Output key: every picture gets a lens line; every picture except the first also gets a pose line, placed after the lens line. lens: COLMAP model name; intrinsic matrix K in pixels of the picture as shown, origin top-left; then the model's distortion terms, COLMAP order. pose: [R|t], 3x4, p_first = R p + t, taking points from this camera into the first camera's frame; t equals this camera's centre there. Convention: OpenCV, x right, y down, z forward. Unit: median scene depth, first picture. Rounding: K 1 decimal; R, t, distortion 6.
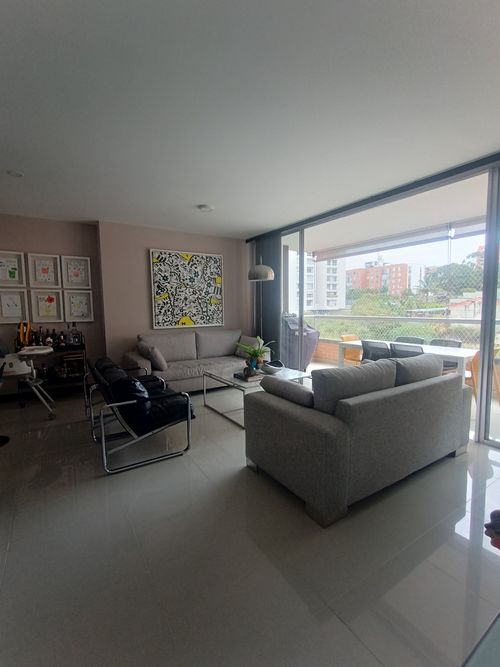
lens RADIAL K [[309.1, 0, 246.2], [0, 309.1, 336.7], [0, 0, 1]] dist [0.002985, -0.001099]
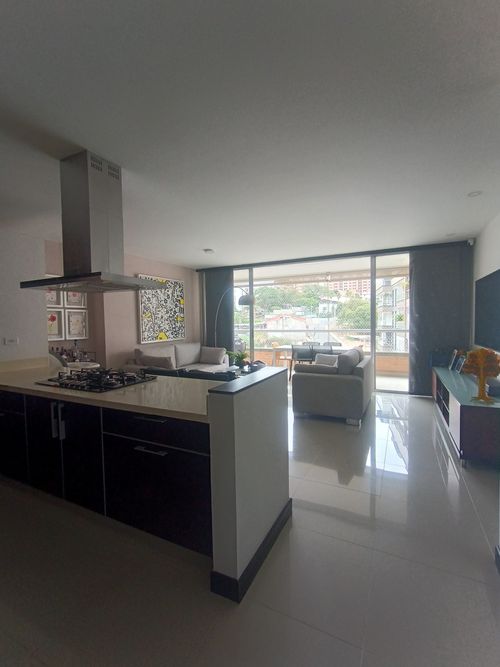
lens RADIAL K [[309.1, 0, 248.0], [0, 309.1, 339.7], [0, 0, 1]] dist [0.002985, -0.001099]
pose [[0.855811, -0.037328, 0.515940, -0.523672], [0.057322, 0.998094, -0.022871, 0.008224], [-0.514103, 0.049148, 0.856319, -0.169485]]
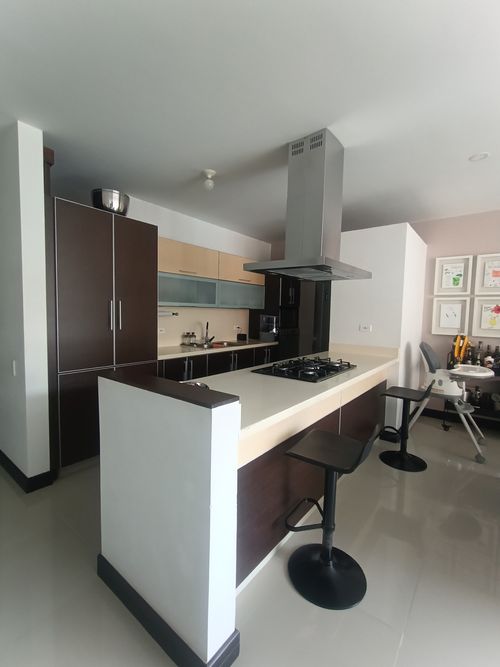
lens RADIAL K [[309.1, 0, 245.1], [0, 309.1, 332.5], [0, 0, 1]] dist [0.002985, -0.001099]
pose [[0.332424, 0.080194, -0.939715, -0.081559], [-0.114317, 0.992458, 0.044255, -0.018321], [0.936176, 0.092714, 0.339084, 0.106228]]
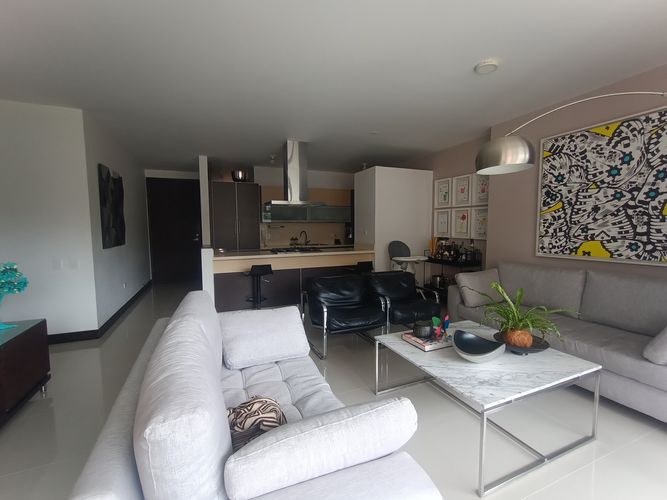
lens RADIAL K [[309.1, 0, 321.7], [0, 309.1, 257.7], [0, 0, 1]] dist [0.002985, -0.001099]
pose [[-0.209968, 0.107664, -0.971762, 0.451068], [-0.086936, 0.987926, 0.128239, -0.064951], [0.973836, 0.111407, -0.198073, 0.641311]]
